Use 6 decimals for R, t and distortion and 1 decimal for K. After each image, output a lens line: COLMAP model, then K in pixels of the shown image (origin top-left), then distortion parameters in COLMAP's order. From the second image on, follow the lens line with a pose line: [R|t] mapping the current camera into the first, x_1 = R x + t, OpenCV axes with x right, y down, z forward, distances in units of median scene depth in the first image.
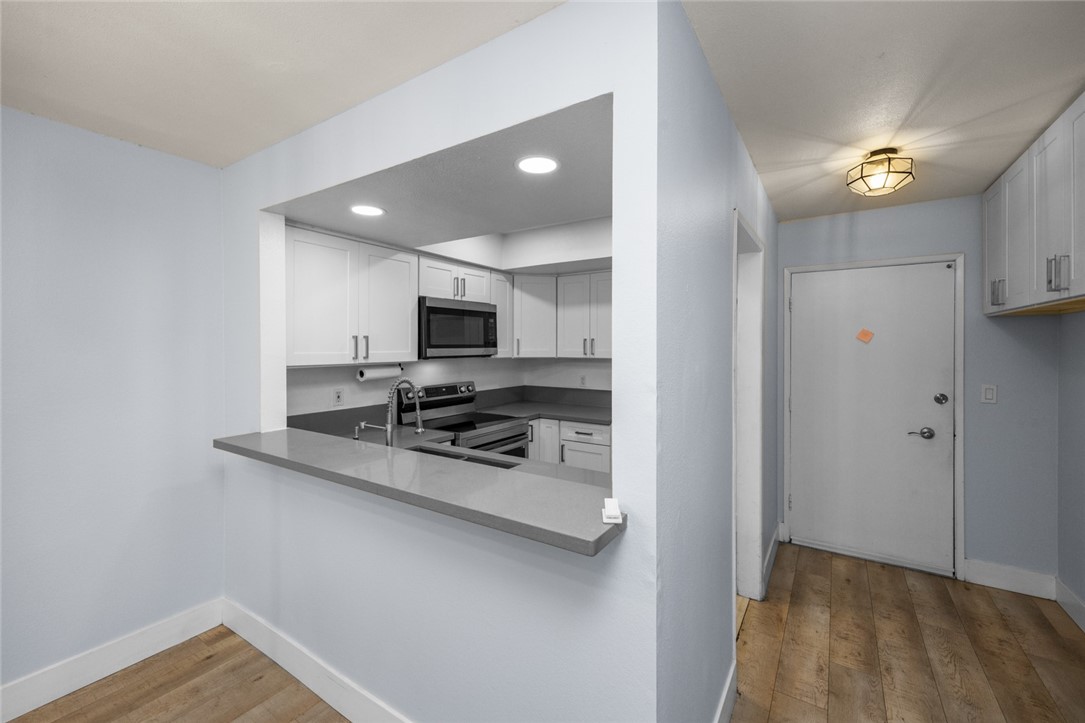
lens RADIAL K [[437.7, 0, 551.5], [0, 437.7, 345.2], [0, 0, 1]] dist [0.000155, 0.000399]
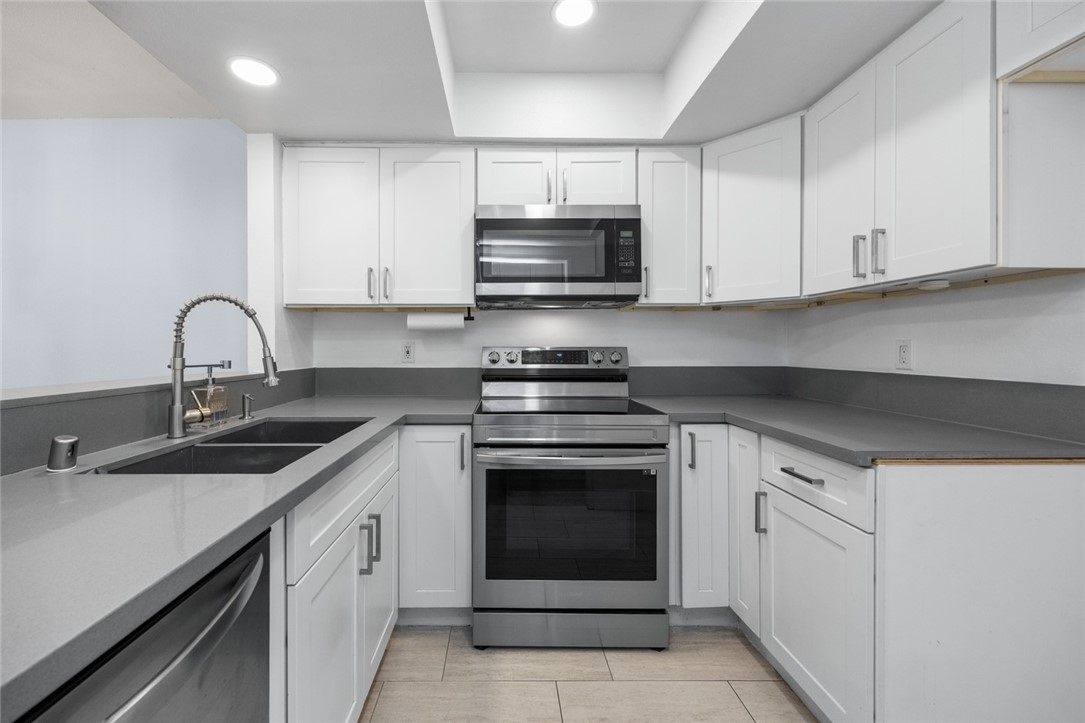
lens RADIAL K [[437.7, 0, 503.2], [0, 437.7, 348.2], [0, 0, 1]] dist [0.000155, 0.000399]
pose [[0.541136, -0.001910, -0.840933, 0.251437], [0.001438, 0.999998, -0.001346, 0.091909], [0.840934, -0.000481, 0.541138, 0.580998]]
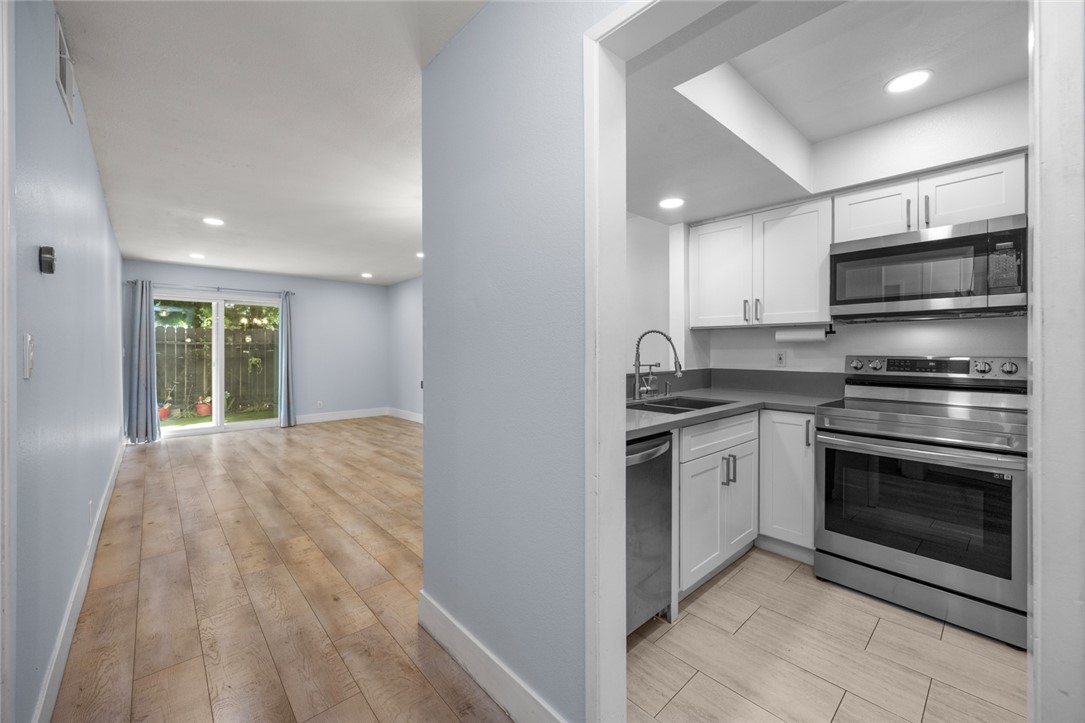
lens RADIAL K [[426.1, 0, 545.9], [0, 426.1, 350.3], [0, 0, 1]] dist [-0.001397, 0.001149]
pose [[-0.251103, 0.003011, -0.967956, 0.551028], [-0.001229, 0.999993, 0.003429, 0.078193], [0.967960, 0.002051, -0.251098, 0.582511]]
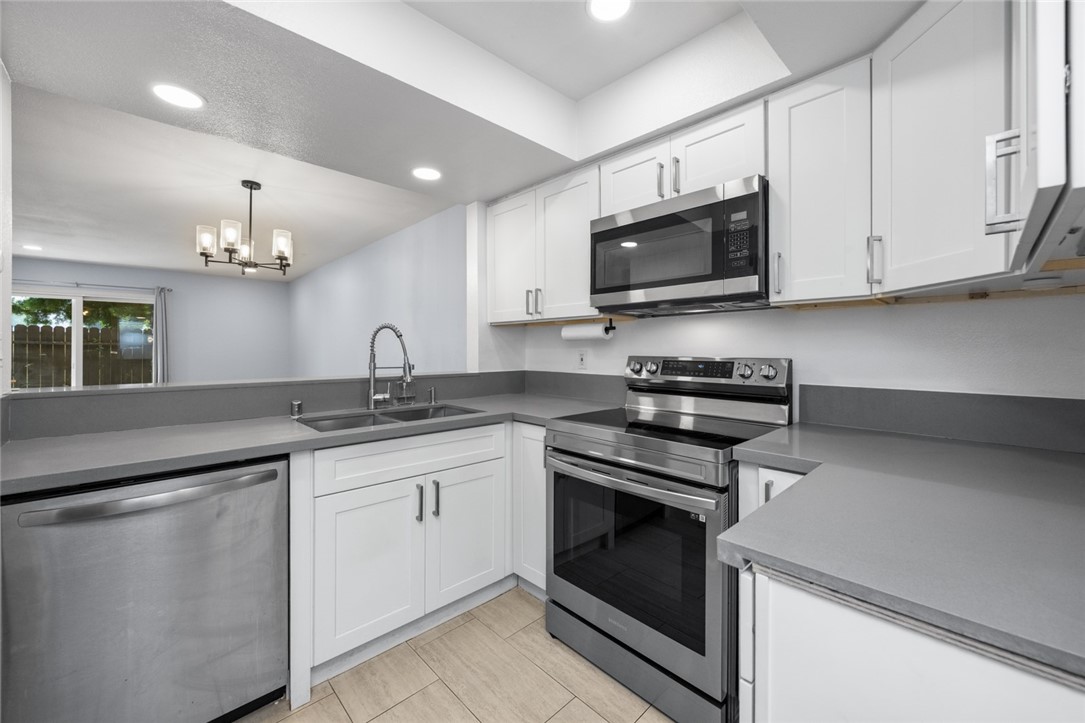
lens RADIAL K [[426.1, 0, 540.7], [0, 426.1, 348.2], [0, 0, 1]] dist [-0.001397, 0.001149]
pose [[-0.232935, -0.004044, -0.972484, 0.332027], [-0.000984, 0.999992, -0.003922, 0.080238], [0.972492, 0.000044, -0.232937, 0.928021]]
